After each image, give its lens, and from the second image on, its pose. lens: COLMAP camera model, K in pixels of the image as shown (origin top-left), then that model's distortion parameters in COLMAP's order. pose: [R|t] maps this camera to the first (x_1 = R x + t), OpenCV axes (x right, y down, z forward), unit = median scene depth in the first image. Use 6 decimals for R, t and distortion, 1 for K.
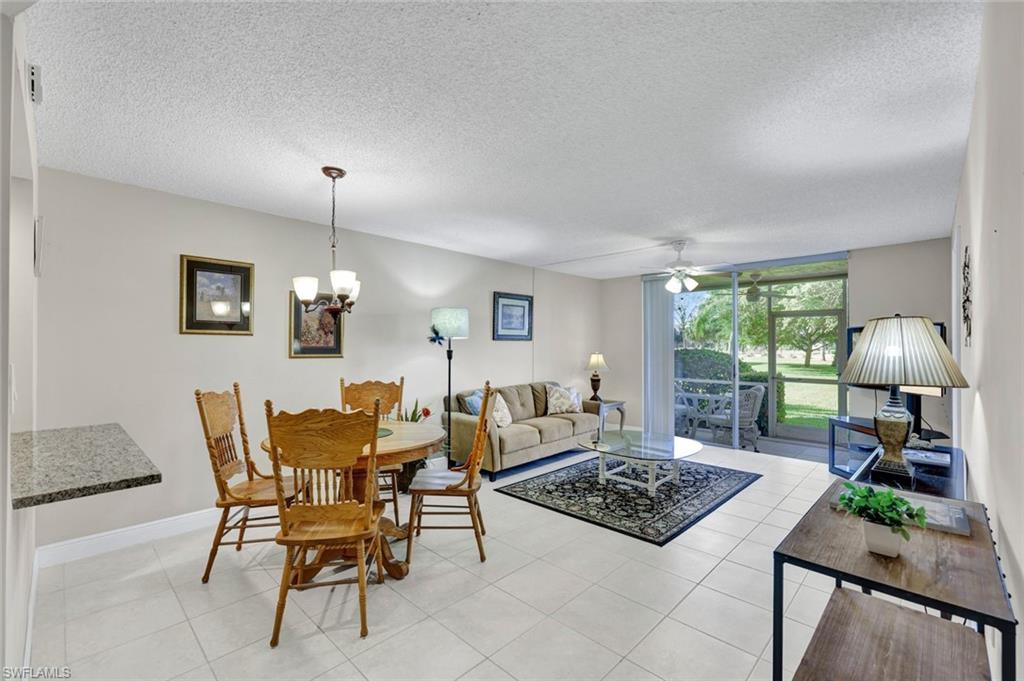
lens RADIAL K [[439.4, 0, 513.7], [0, 439.4, 342.3], [0, 0, 1]] dist [0.003152, 0.000138]
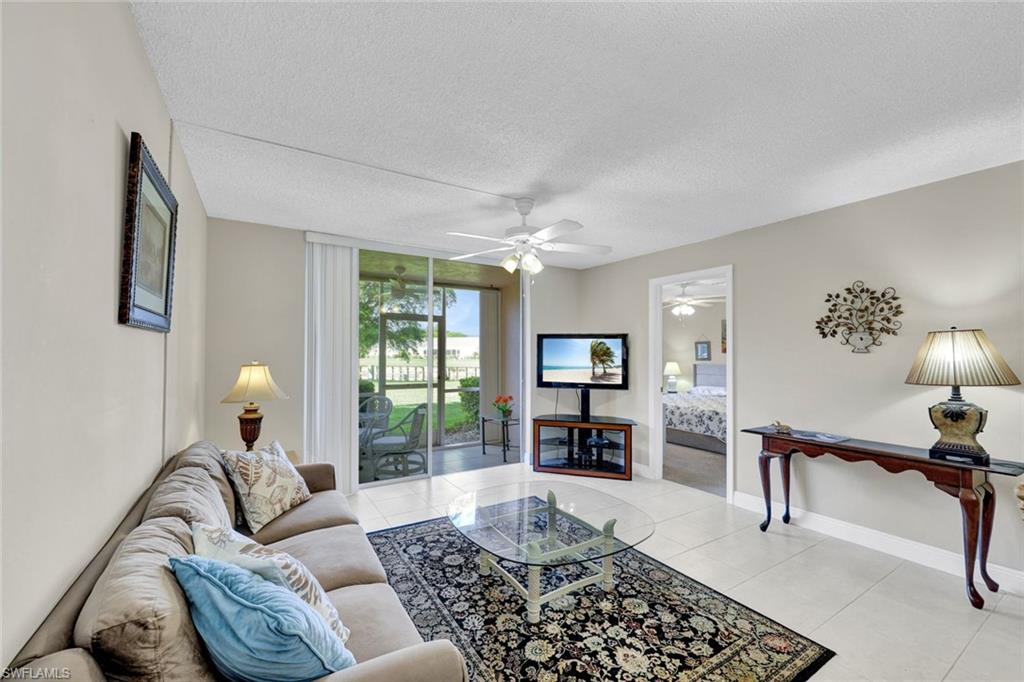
lens RADIAL K [[408.6, 0, 512.7], [0, 408.6, 347.8], [0, 0, 1]] dist [-0.003899, 0.000751]
pose [[0.249420, 0.007849, 0.968364, -0.315951], [-0.014521, 0.999885, -0.004364, 0.006841], [-0.968287, -0.012973, 0.249505, 1.071595]]
